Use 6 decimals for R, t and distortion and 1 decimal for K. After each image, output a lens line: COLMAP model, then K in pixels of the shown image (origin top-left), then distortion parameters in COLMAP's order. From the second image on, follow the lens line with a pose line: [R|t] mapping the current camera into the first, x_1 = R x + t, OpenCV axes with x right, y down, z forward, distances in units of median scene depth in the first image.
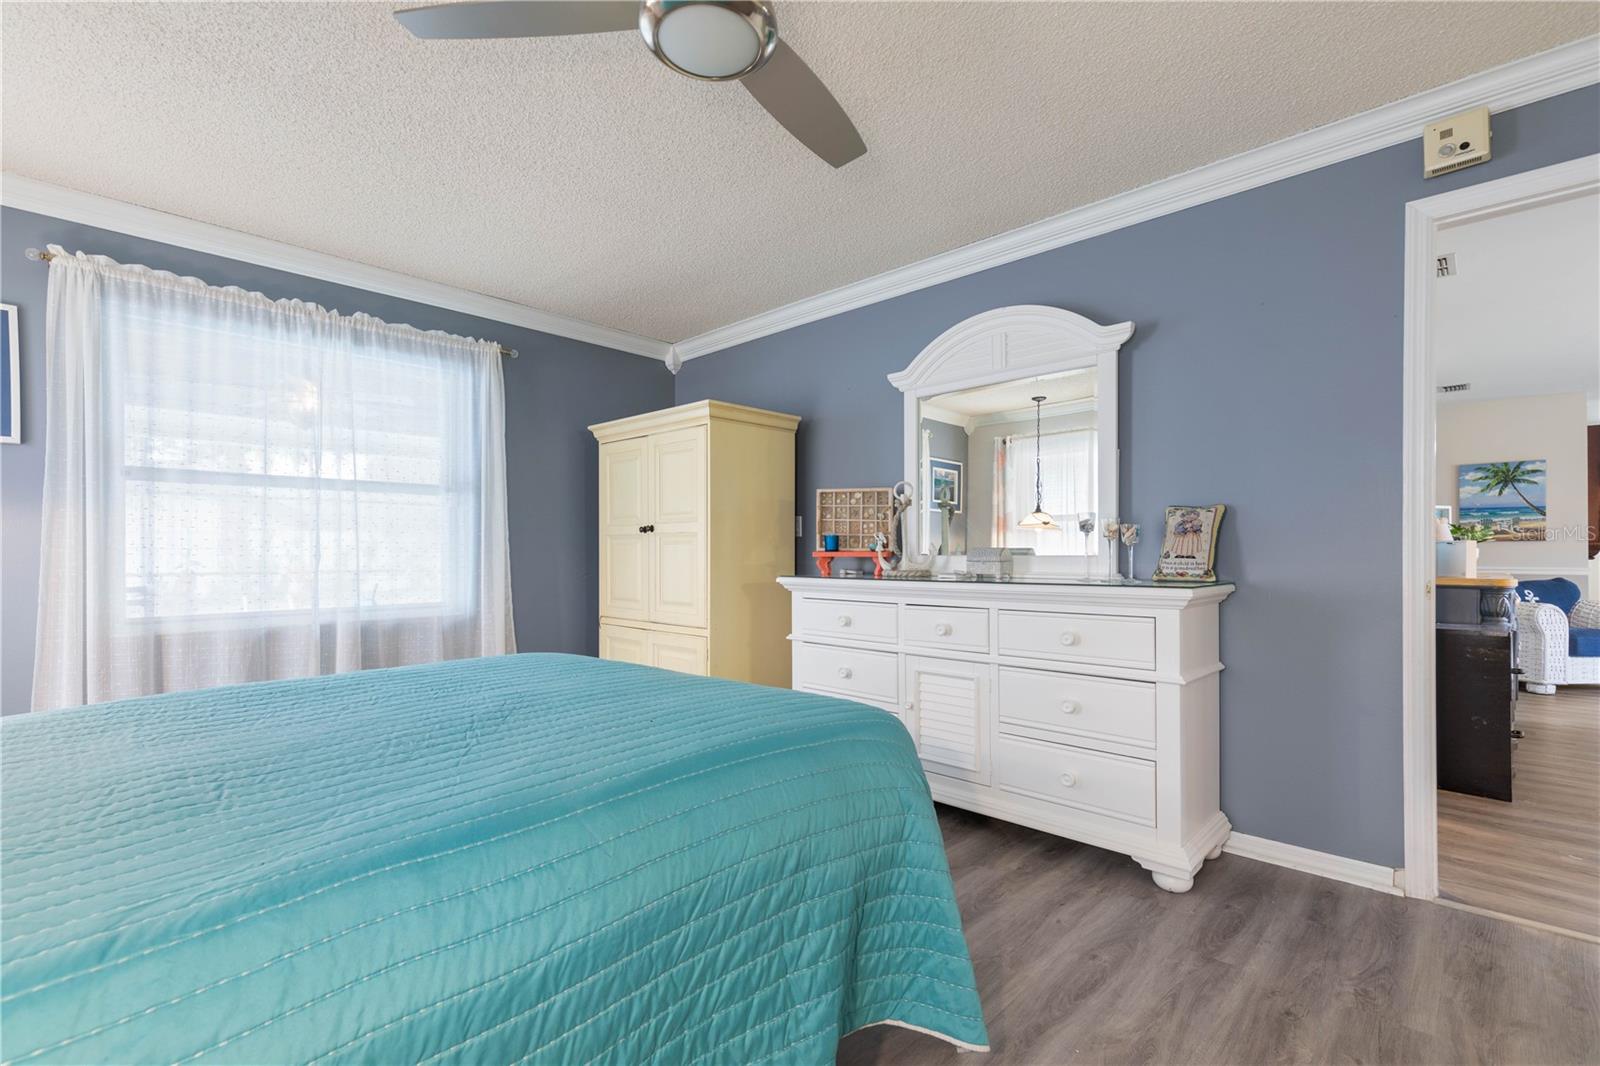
lens RADIAL K [[721.3, 0, 803.0], [0, 721.3, 545.7], [0, 0, 1]] dist [0.004830, -0.000013]
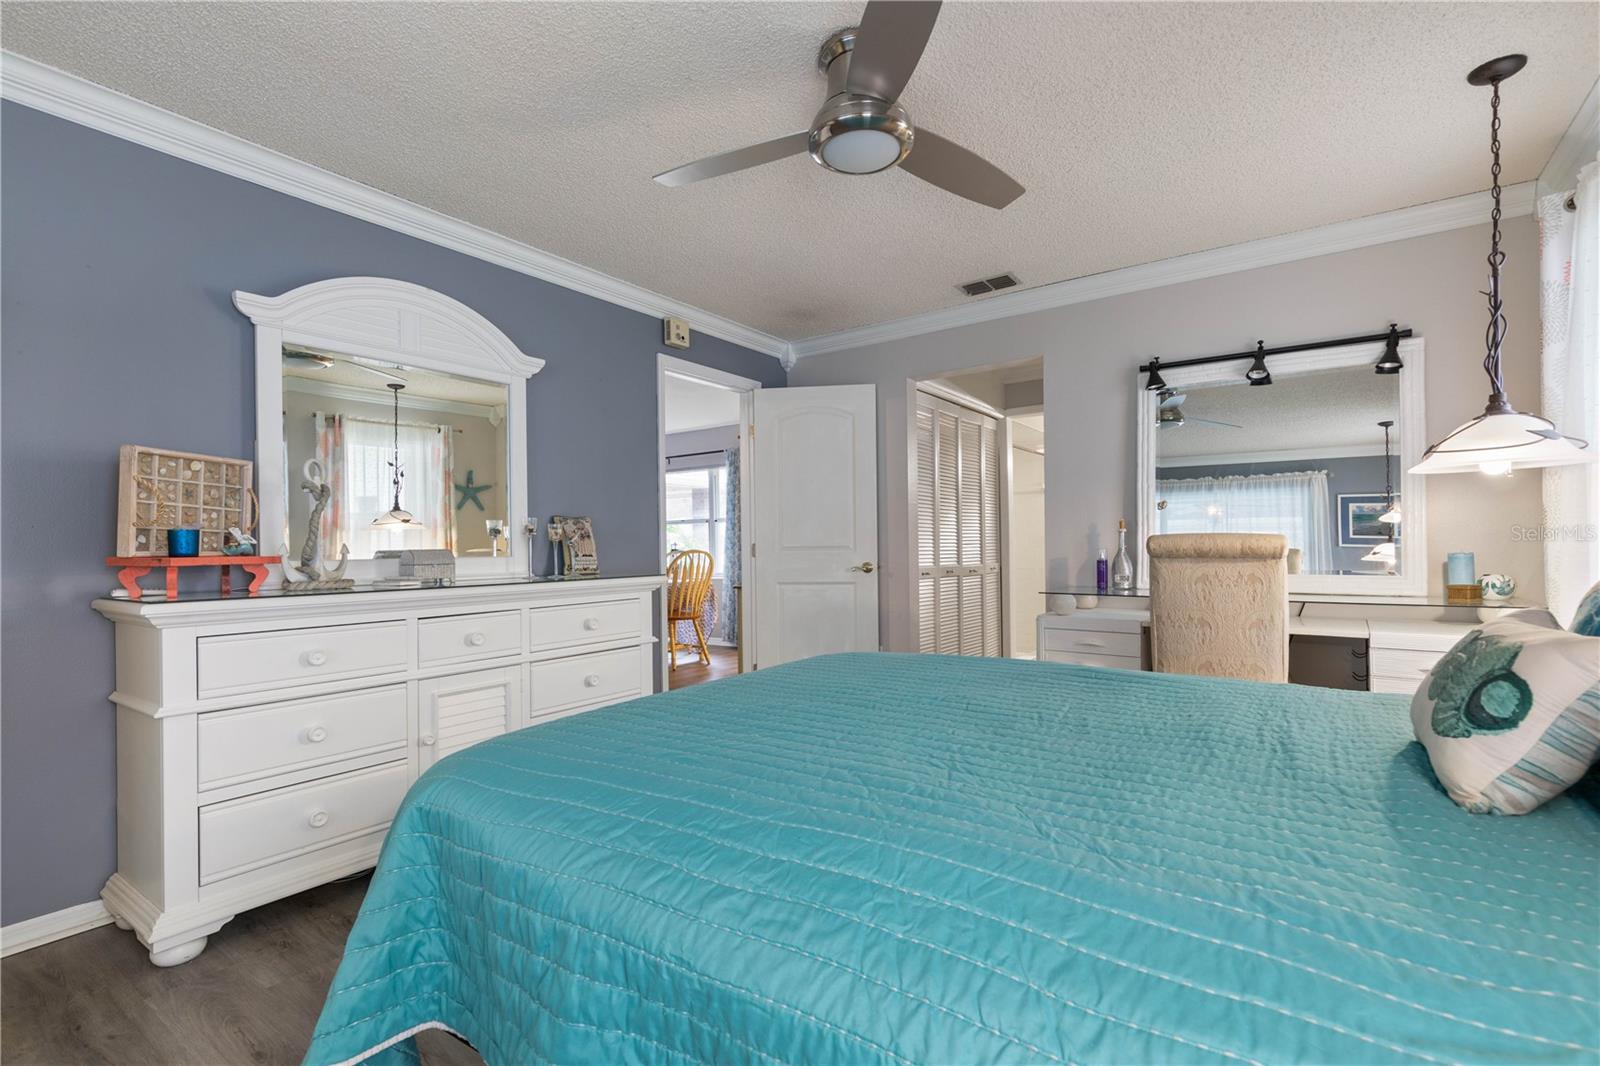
lens RADIAL K [[732.2, 0, 804.8], [0, 732.2, 548.0], [0, 0, 1]] dist [0.010427, -0.000521]
pose [[-0.145560, 0.001185, 0.989349, -0.631303], [0.003686, 0.999993, -0.000656, 0.002934], [-0.989343, 0.003551, -0.145563, 0.585590]]
